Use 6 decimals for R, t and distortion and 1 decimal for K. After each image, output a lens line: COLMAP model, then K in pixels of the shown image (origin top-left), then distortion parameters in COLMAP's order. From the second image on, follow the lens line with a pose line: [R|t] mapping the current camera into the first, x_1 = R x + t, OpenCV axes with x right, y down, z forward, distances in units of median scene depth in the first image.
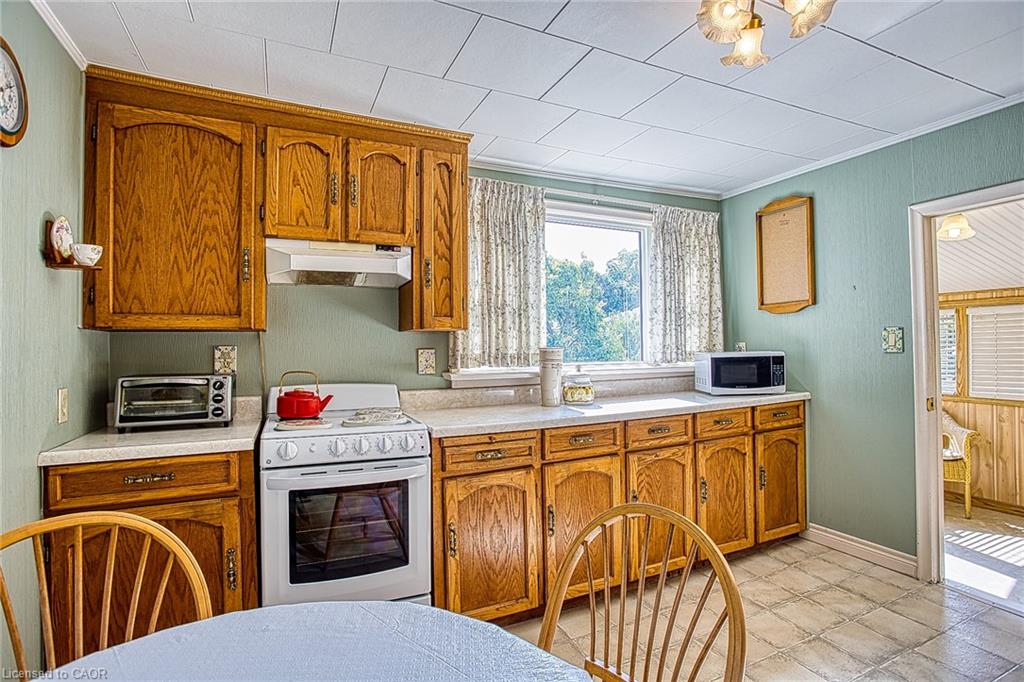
lens RADIAL K [[498.1, 0, 509.1], [0, 498.1, 341.2], [0, 0, 1]] dist [-0.075420, 0.035474]
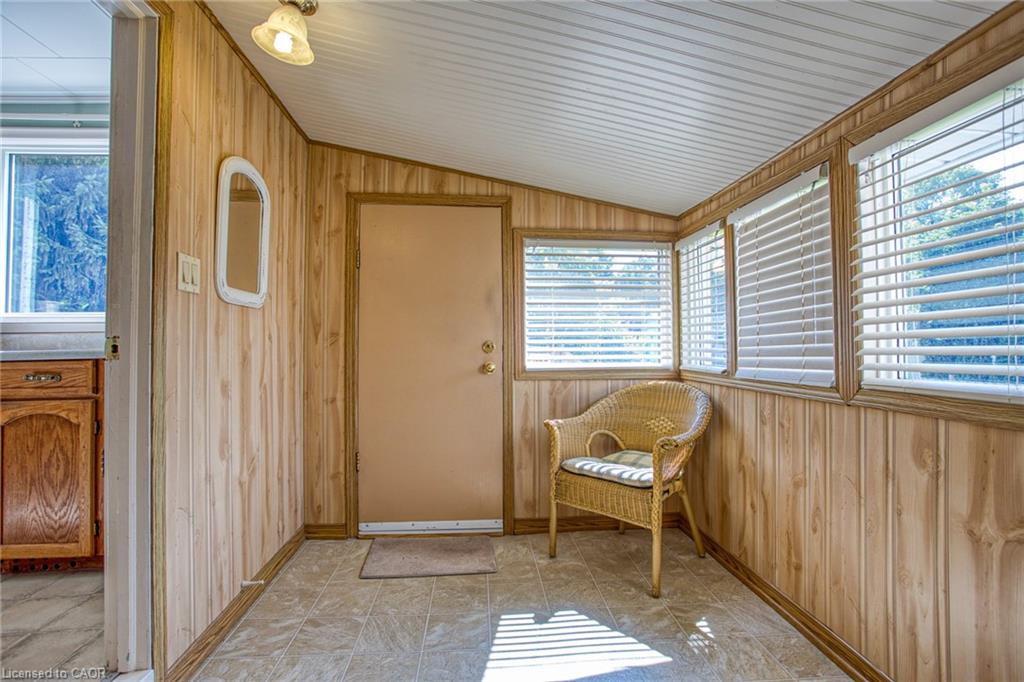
lens RADIAL K [[498.1, 0, 509.1], [0, 498.1, 341.2], [0, 0, 1]] dist [-0.075420, 0.035474]
pose [[0.936401, -0.001670, -0.350928, 1.547525], [0.000887, 0.999997, -0.002392, 0.127542], [0.350931, 0.001929, 0.936399, 0.652130]]
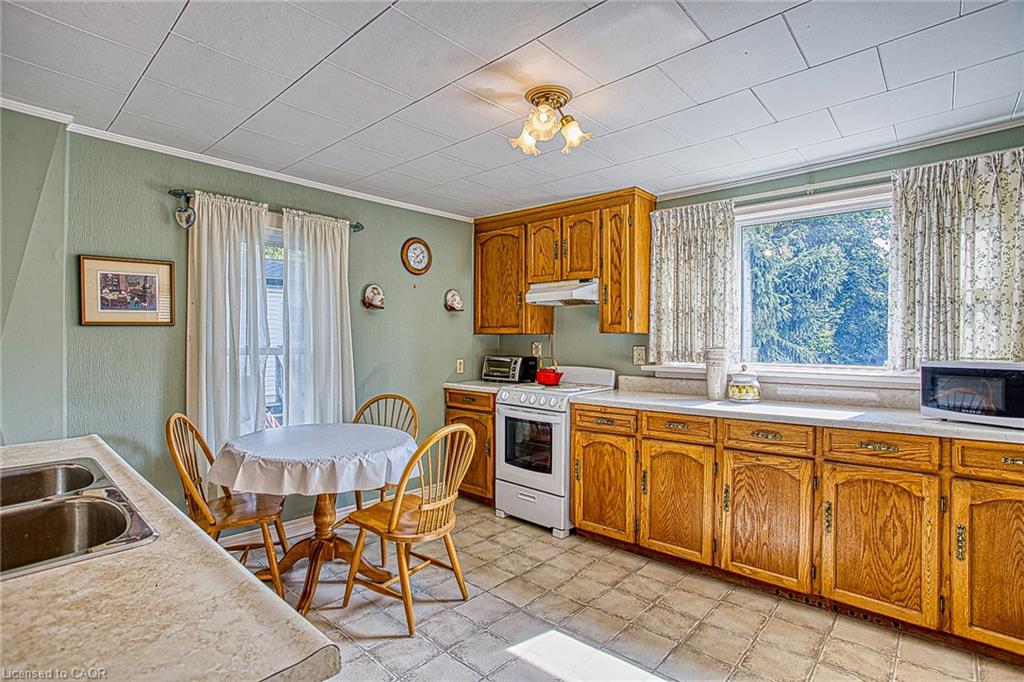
lens RADIAL K [[498.1, 0, 509.1], [0, 498.1, 341.2], [0, 0, 1]] dist [-0.075420, 0.035474]
pose [[0.385698, 0.015839, -0.922489, 1.057504], [0.005202, 0.999799, 0.019341, -0.028942], [0.922610, -0.012259, 0.385538, 0.169826]]
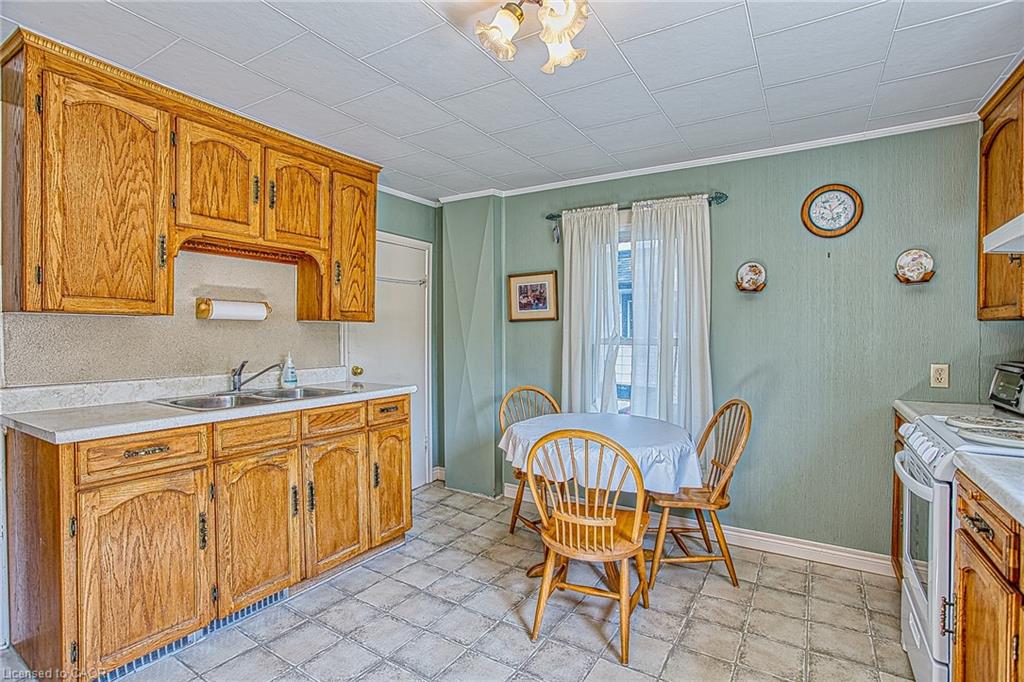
lens RADIAL K [[498.1, 0, 509.1], [0, 498.1, 341.2], [0, 0, 1]] dist [-0.075420, 0.035474]
pose [[-0.832683, 0.021176, -0.553345, 0.667544], [0.016620, 0.999774, 0.013251, -0.006857], [0.553500, 0.001837, -0.832847, 1.033307]]
